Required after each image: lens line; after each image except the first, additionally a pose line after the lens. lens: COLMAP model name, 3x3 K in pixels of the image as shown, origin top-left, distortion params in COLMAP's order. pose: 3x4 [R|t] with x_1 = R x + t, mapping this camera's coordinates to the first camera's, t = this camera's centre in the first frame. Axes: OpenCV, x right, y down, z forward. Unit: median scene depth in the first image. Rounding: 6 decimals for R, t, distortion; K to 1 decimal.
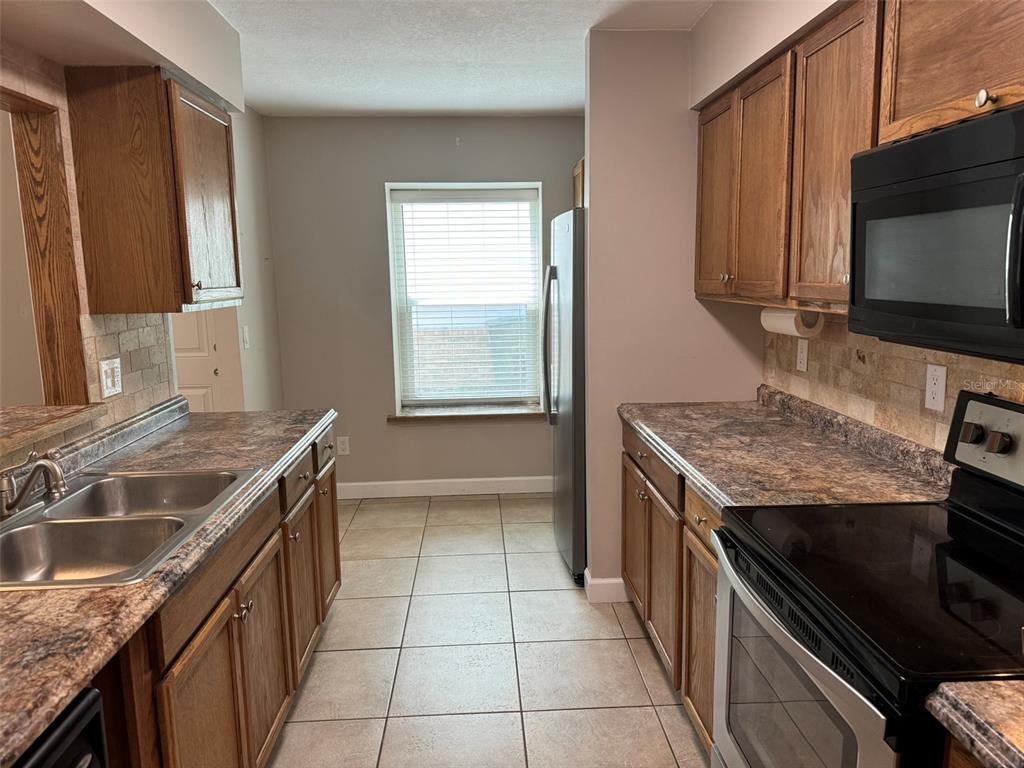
lens RADIAL K [[722.6, 0, 522.9], [0, 722.6, 381.3], [0, 0, 1]] dist [0.102377, -0.105330]
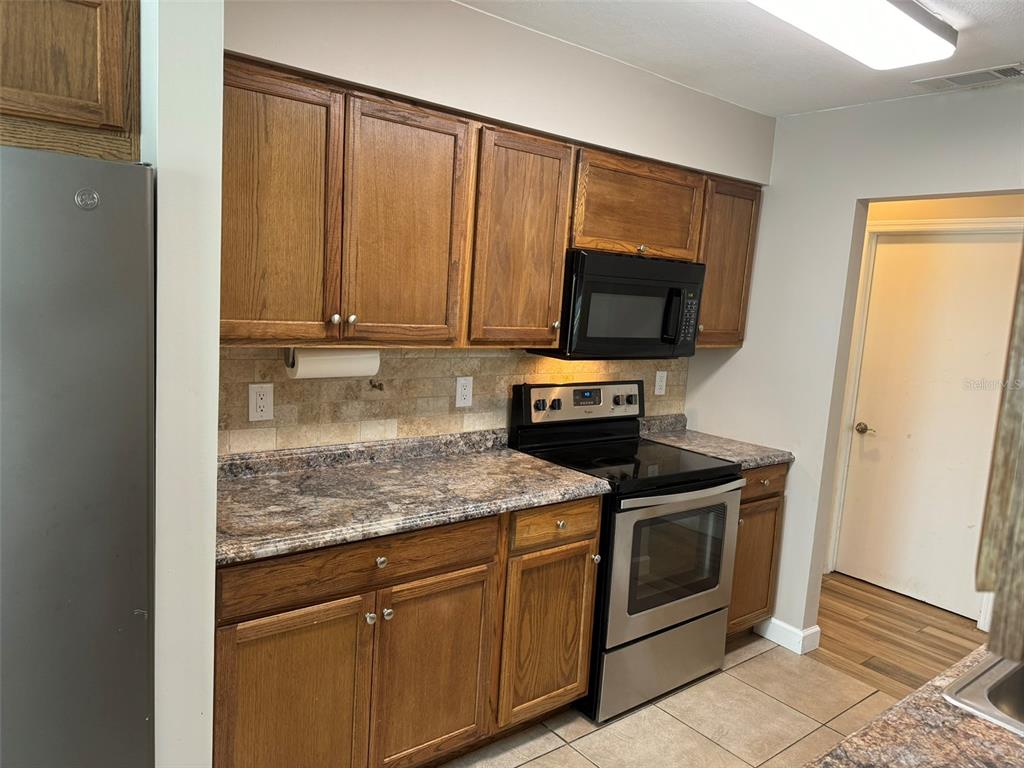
lens RADIAL K [[722.6, 0, 500.9], [0, 722.6, 381.3], [0, 0, 1]] dist [0.102377, -0.105330]
pose [[-0.564401, -0.124118, 0.816116, -0.621822], [0.071686, 0.977528, 0.198241, -0.273978], [-0.822382, 0.170392, -0.542821, 1.599612]]
